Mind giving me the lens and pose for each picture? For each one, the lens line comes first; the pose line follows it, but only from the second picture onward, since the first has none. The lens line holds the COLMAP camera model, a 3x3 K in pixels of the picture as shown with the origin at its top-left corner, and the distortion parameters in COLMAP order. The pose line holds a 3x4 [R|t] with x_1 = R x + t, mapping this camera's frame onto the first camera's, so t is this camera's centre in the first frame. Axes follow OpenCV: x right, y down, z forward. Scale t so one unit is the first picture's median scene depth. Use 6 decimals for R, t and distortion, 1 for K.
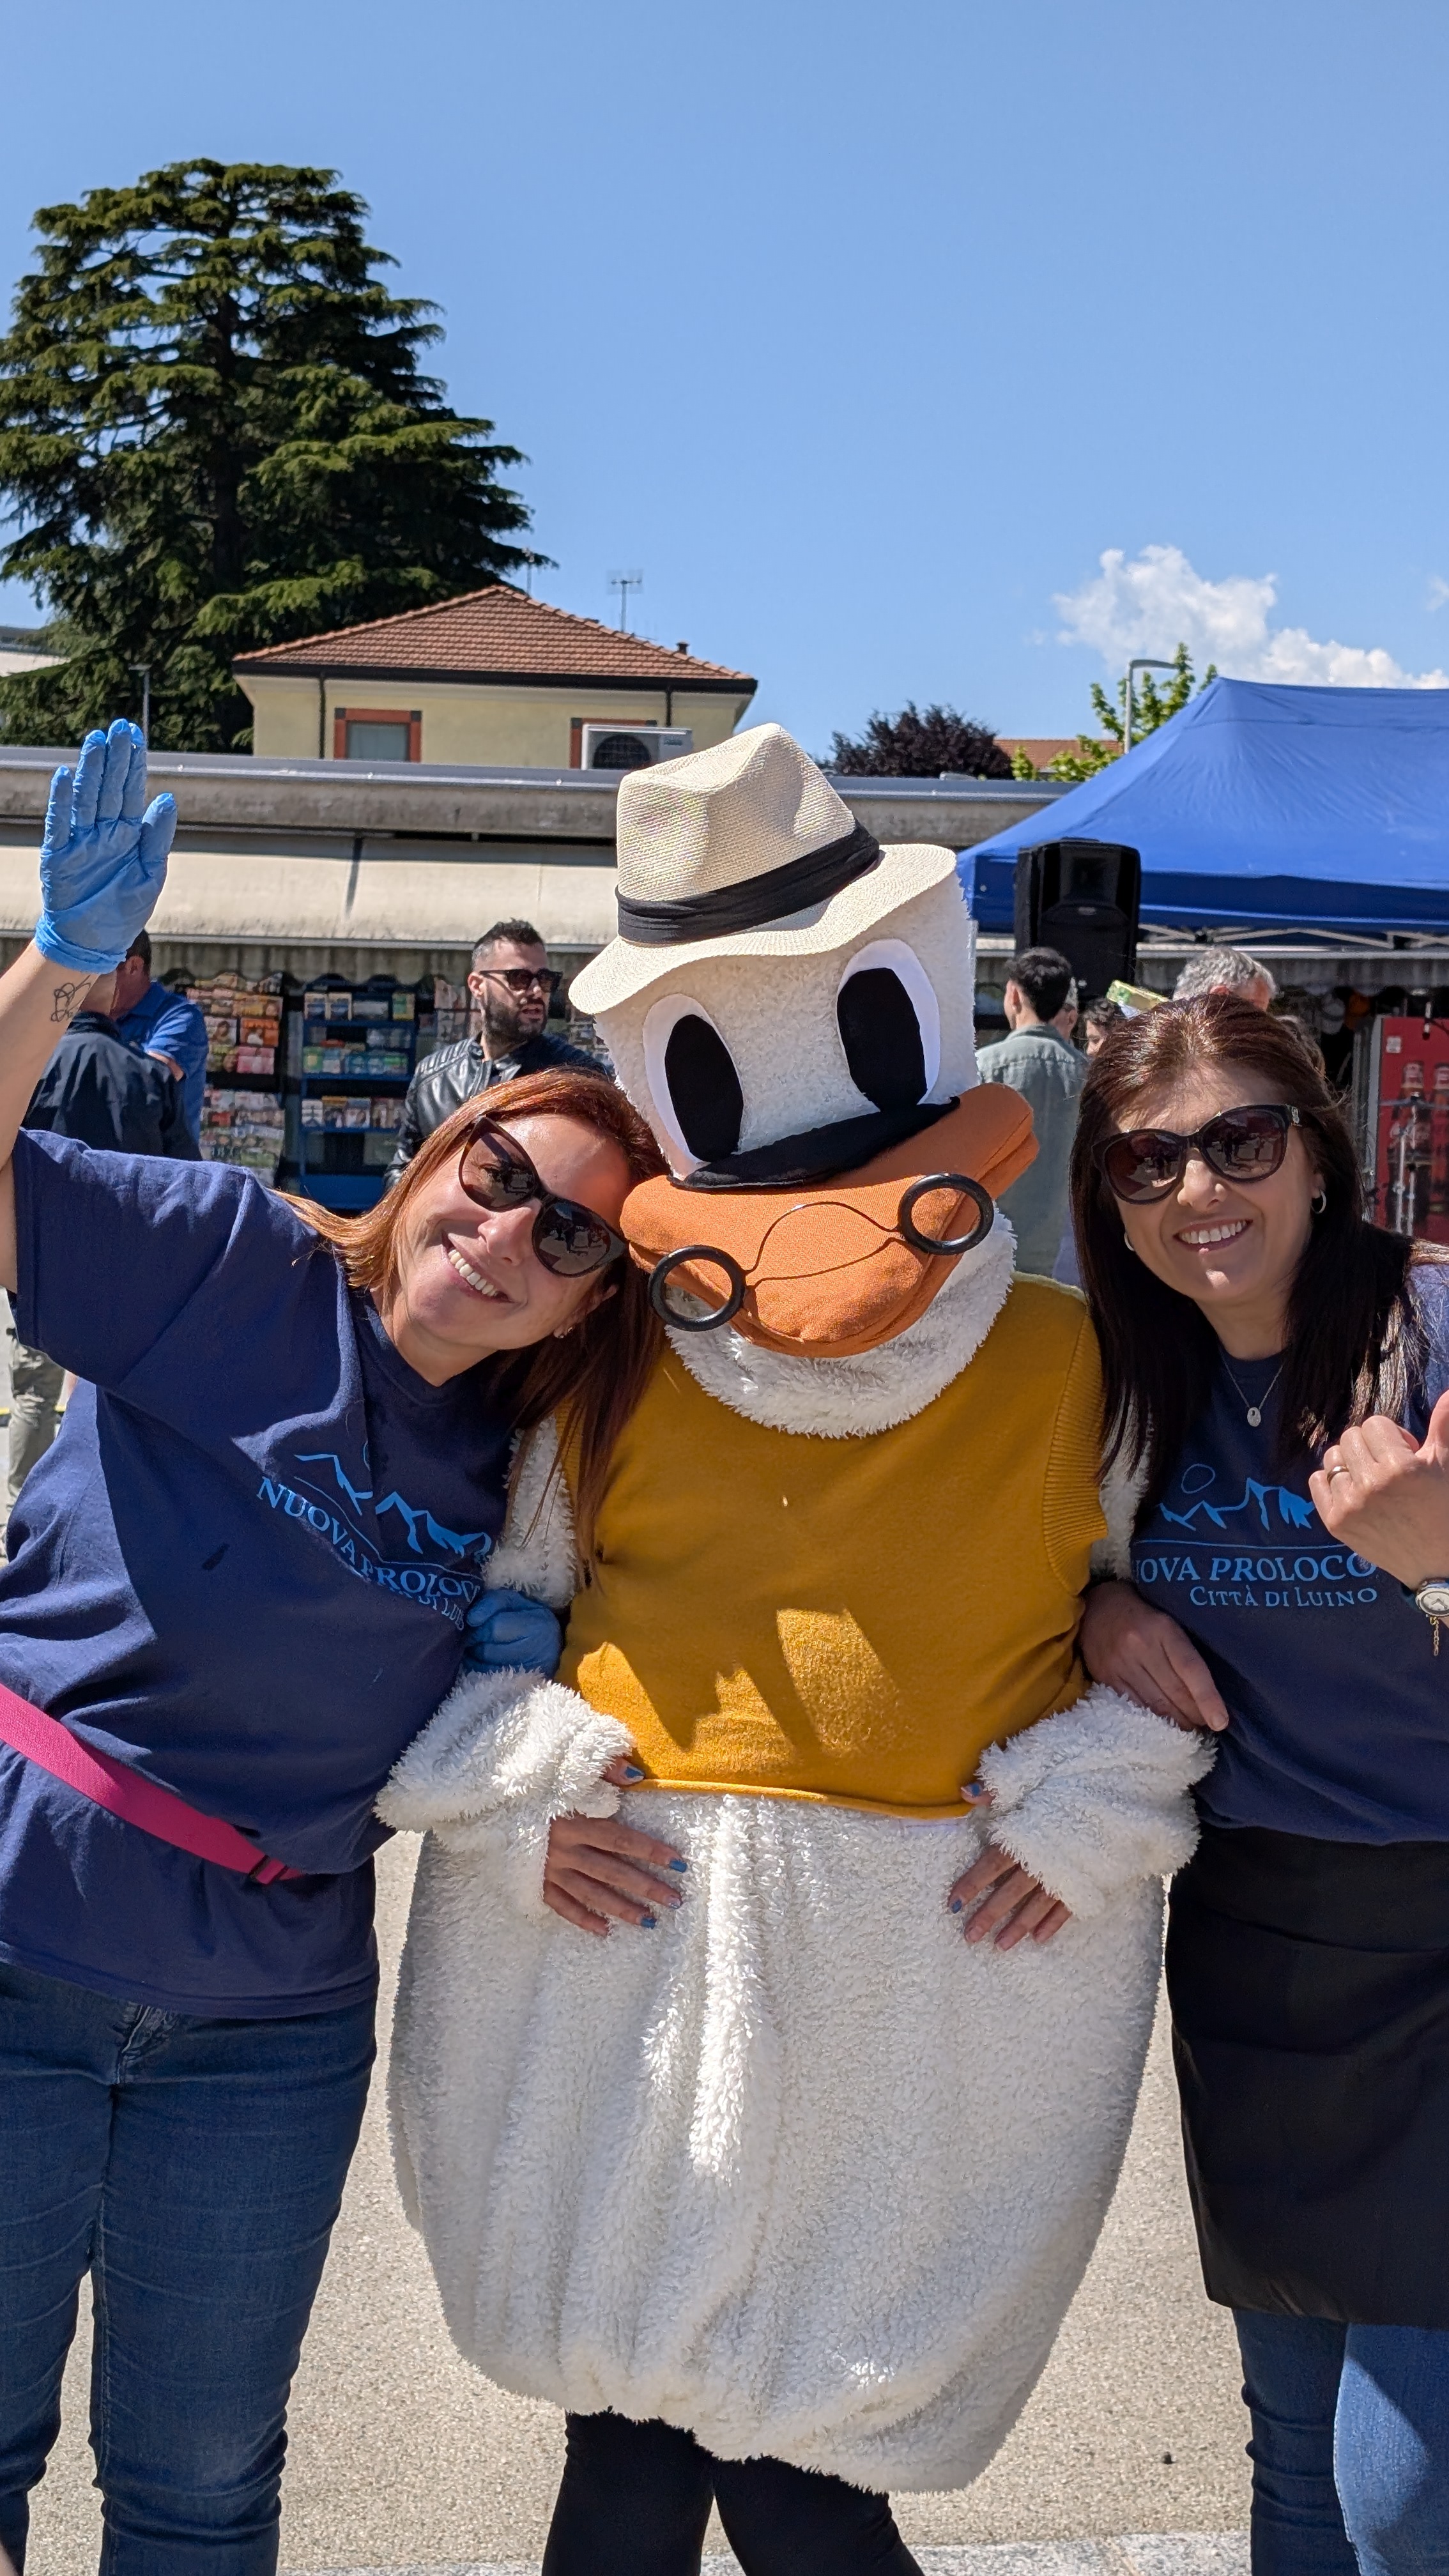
lens RADIAL K [[3661.7, 0, 719.1], [0, 3661.7, 1293.3], [0, 0, 1]] dist [0.021731, 0.000000]
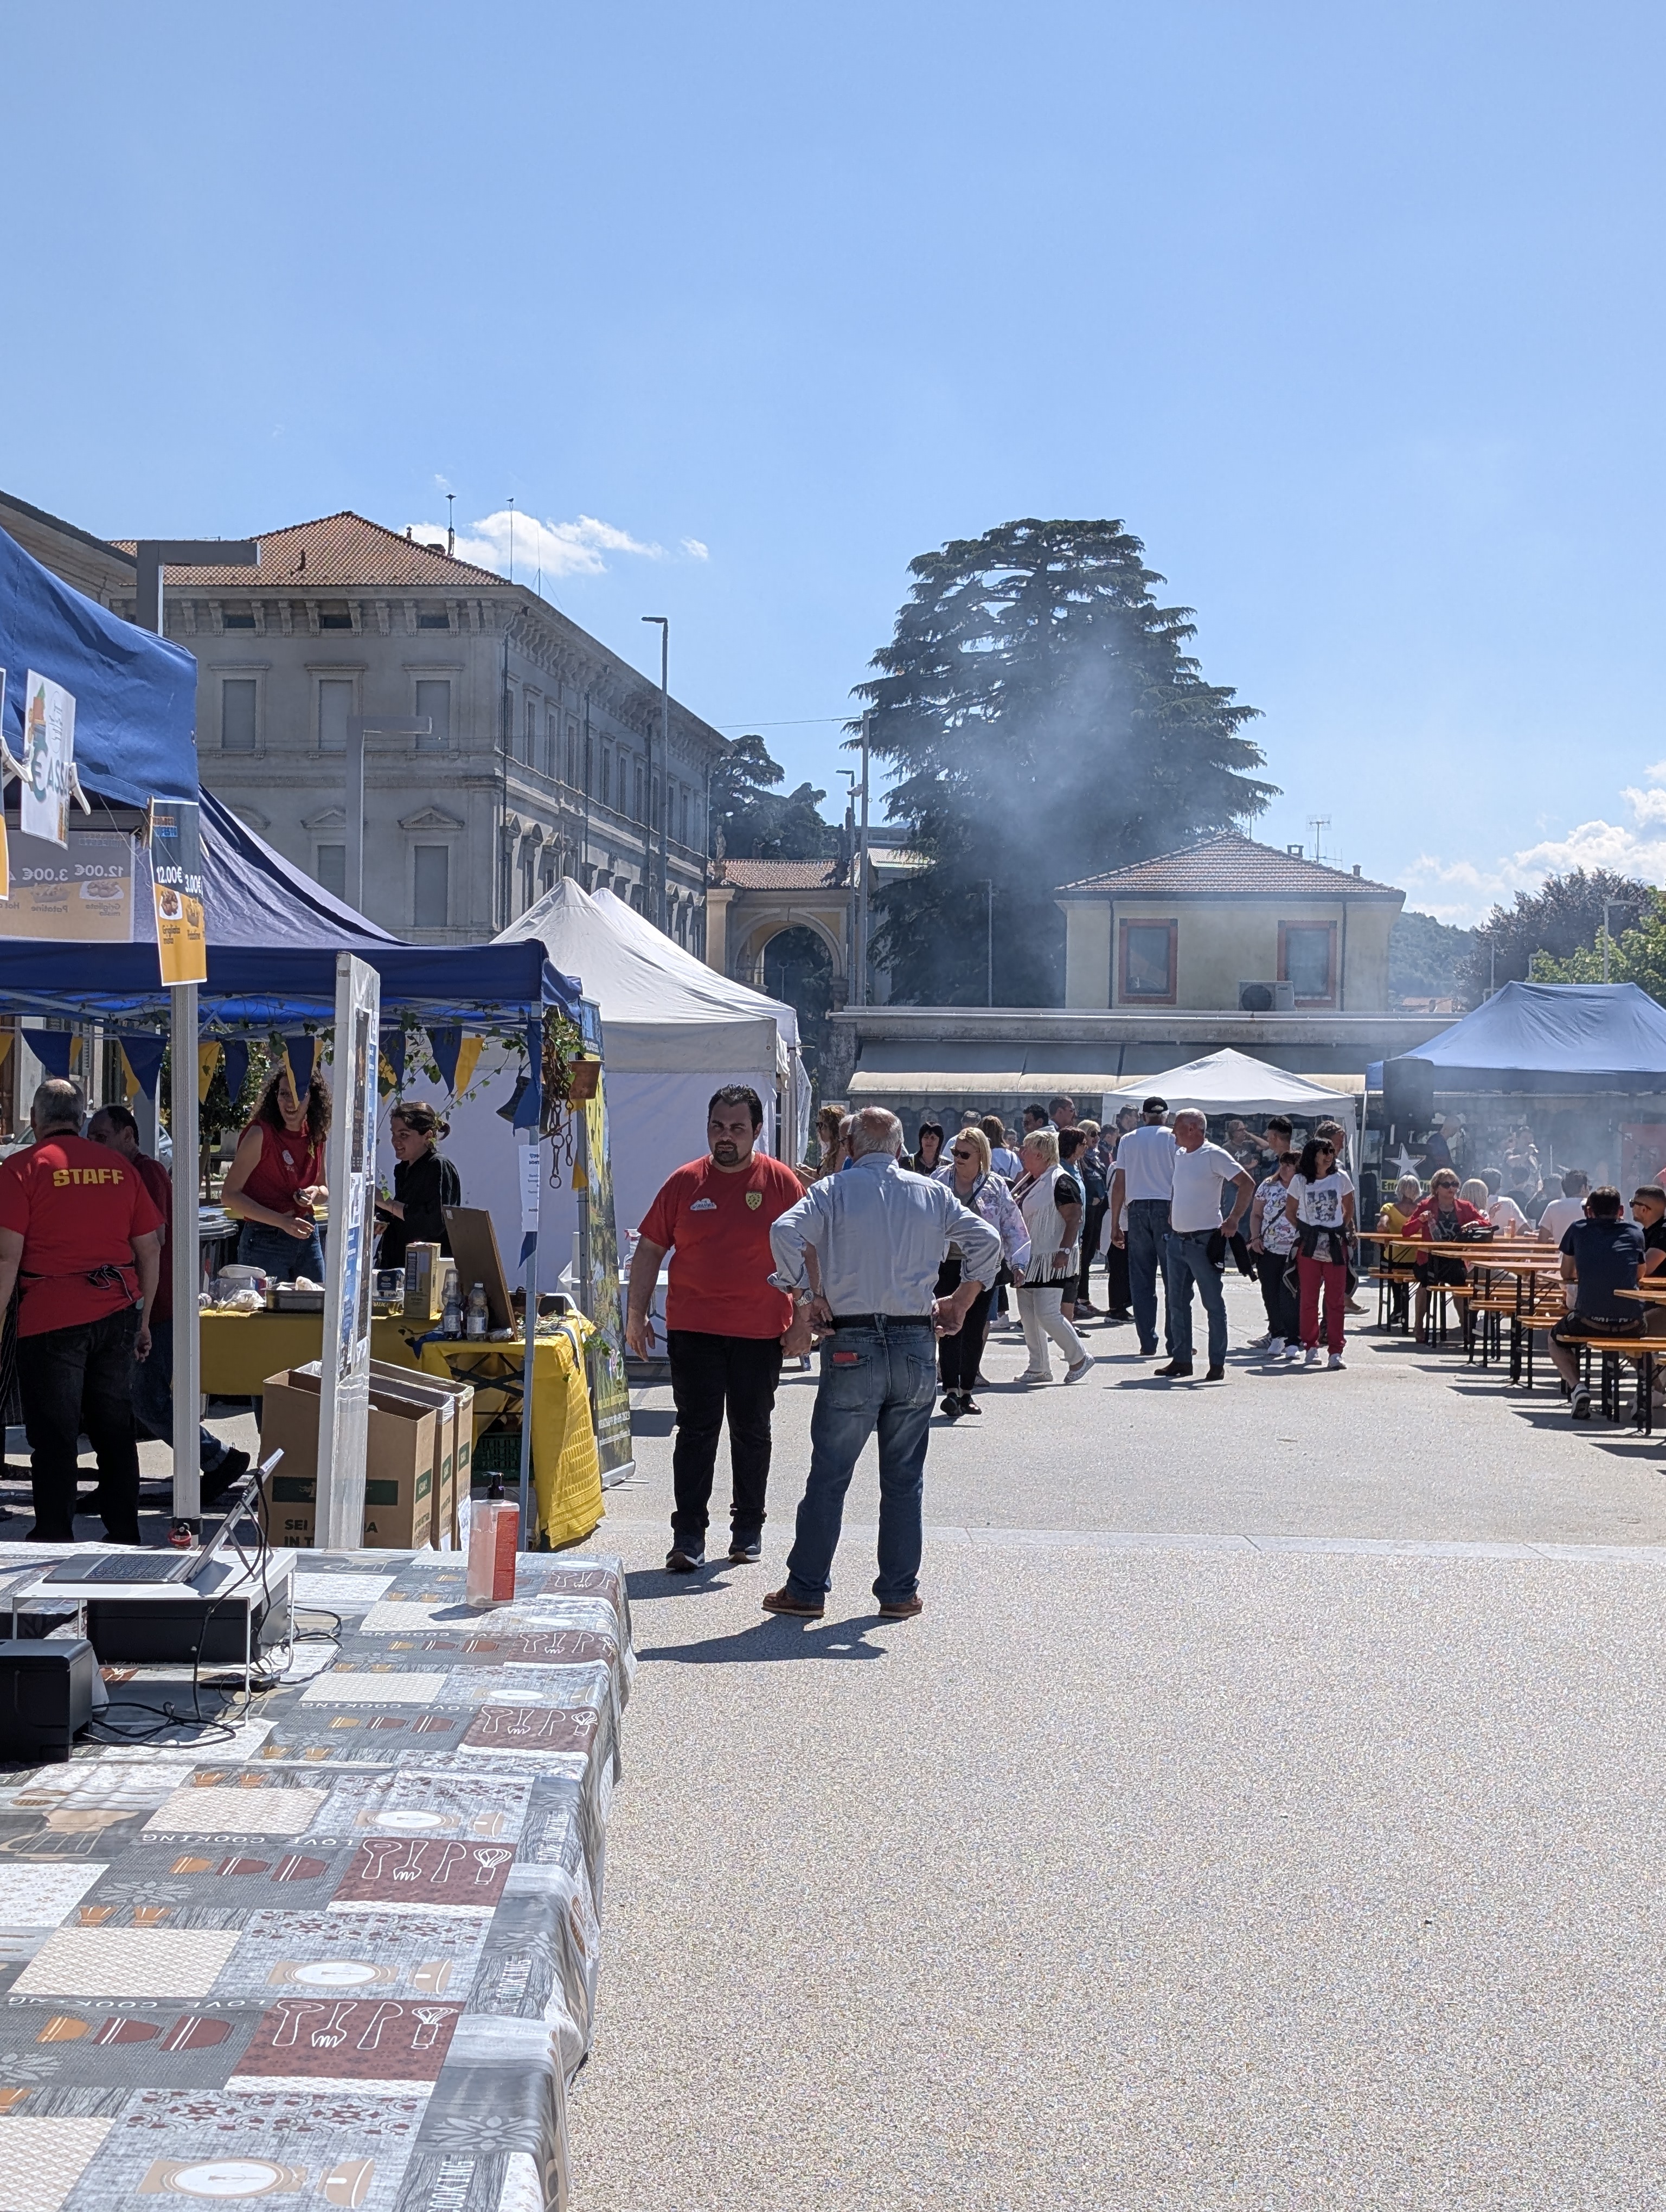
lens RADIAL K [[3188.2, 0, 830.7], [0, 3188.2, 1102.2], [0, 0, 1]] dist [0.195671, 0.000000]
pose [[0.980480, -0.015758, -0.195985, 0.023588], [0.000064, 0.996809, -0.079824, 0.013989], [0.196618, 0.078254, 0.977352, -0.203978]]
